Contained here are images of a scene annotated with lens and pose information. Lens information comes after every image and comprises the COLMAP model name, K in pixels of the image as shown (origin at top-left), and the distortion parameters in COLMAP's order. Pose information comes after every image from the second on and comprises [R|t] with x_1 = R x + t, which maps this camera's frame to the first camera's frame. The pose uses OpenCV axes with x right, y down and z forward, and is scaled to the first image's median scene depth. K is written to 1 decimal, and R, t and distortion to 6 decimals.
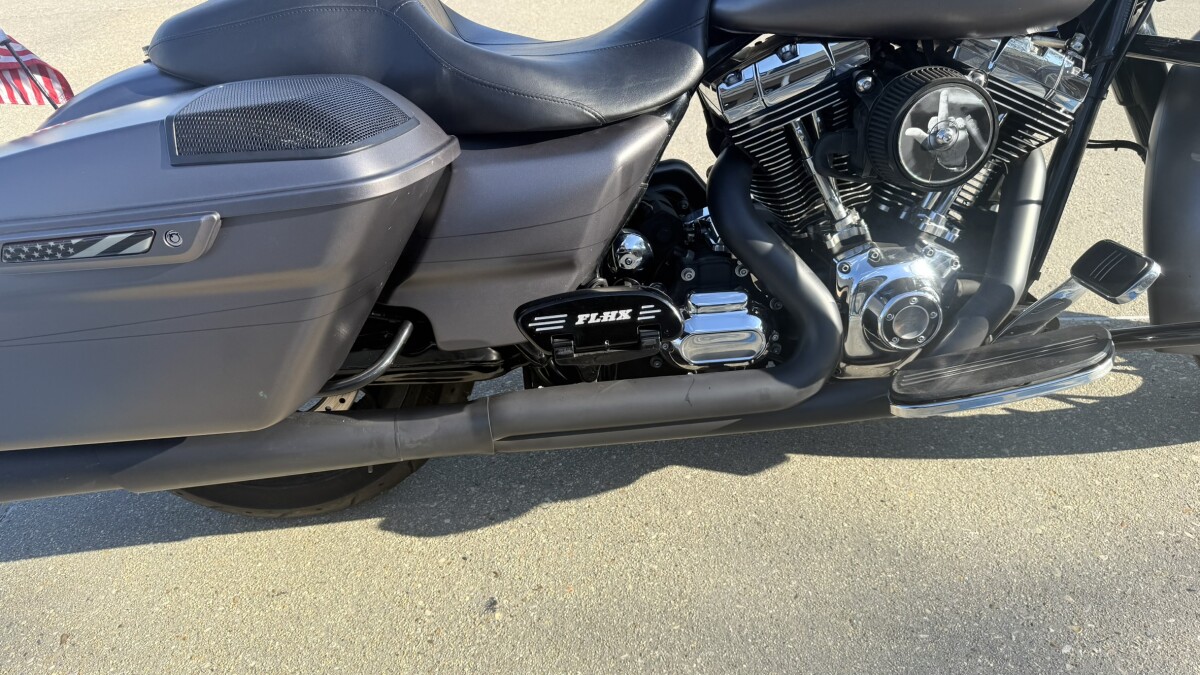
lens RADIAL K [[847.1, 0, 600.0], [0, 847.1, 337.5], [0, 0, 1]] dist [0.041902, -0.073980]
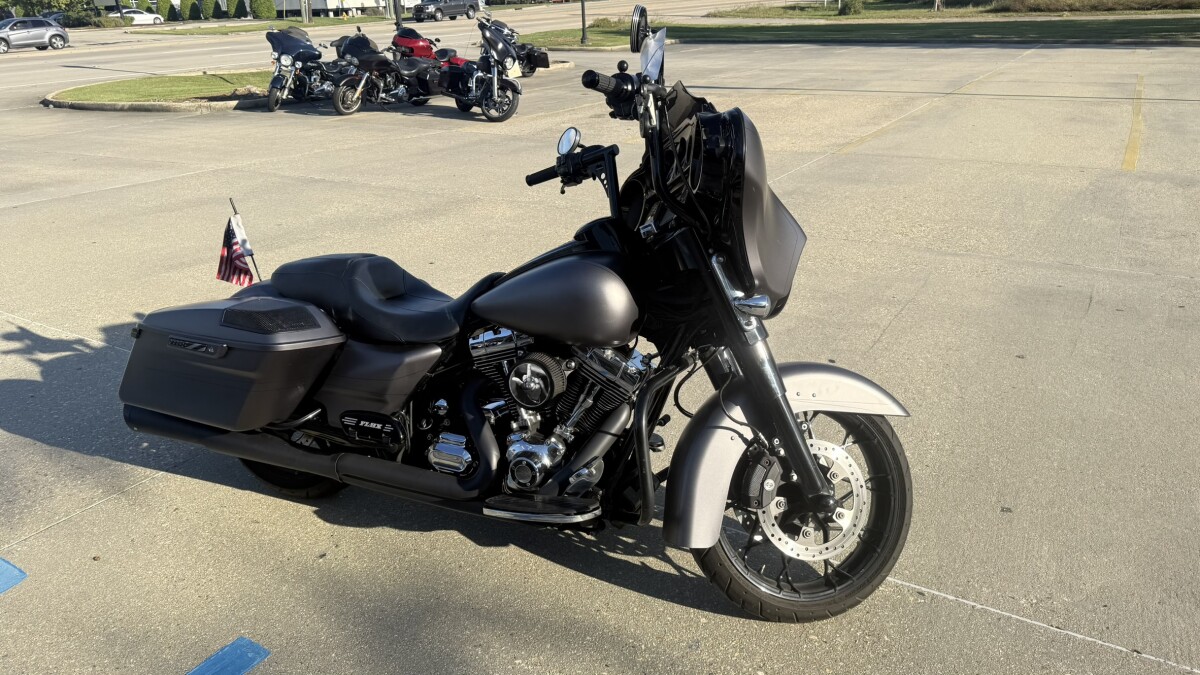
lens RADIAL K [[847.1, 0, 600.0], [0, 847.1, 337.5], [0, 0, 1]] dist [0.041902, -0.073980]
pose [[0.888660, 0.214945, -0.405071, 1.281404], [-0.293061, 0.945617, -0.141151, -0.093926], [0.352702, 0.244146, 0.903324, -0.802356]]
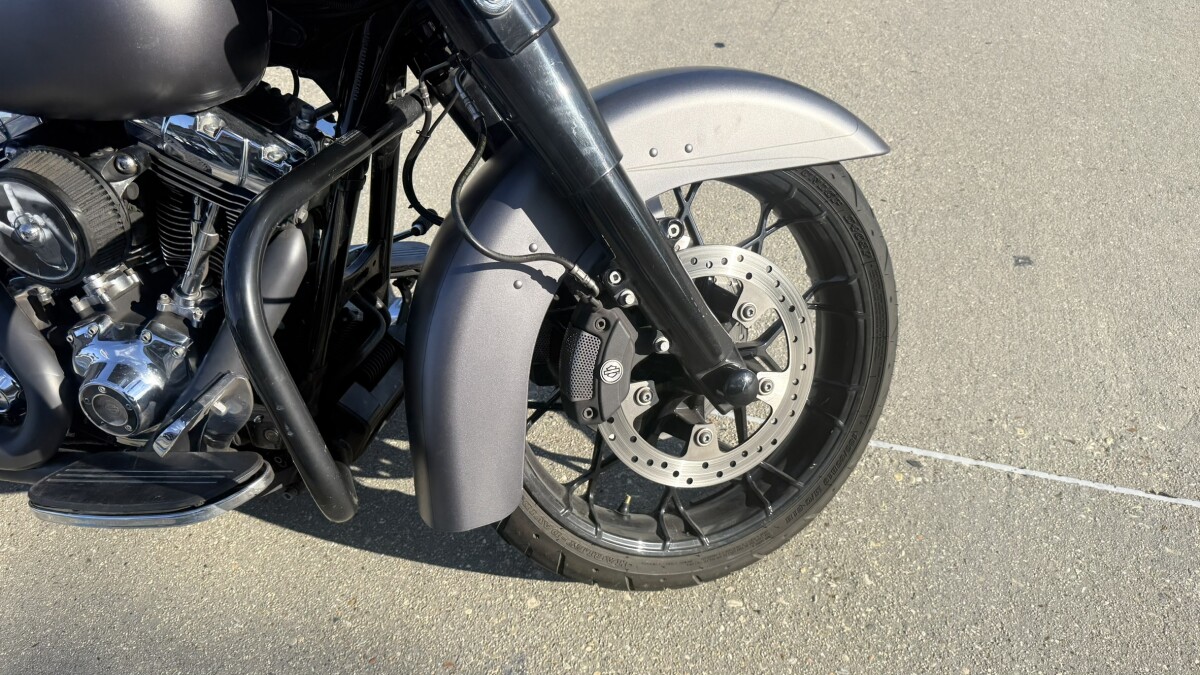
lens RADIAL K [[843.2, 0, 581.4], [0, 843.2, 337.4], [0, 0, 1]] dist [0.084500, -0.104549]
pose [[0.951856, 0.169148, -0.255653, 1.108678], [-0.129629, 0.977850, 0.164337, -0.324000], [0.277788, -0.123285, 0.952699, 0.271575]]
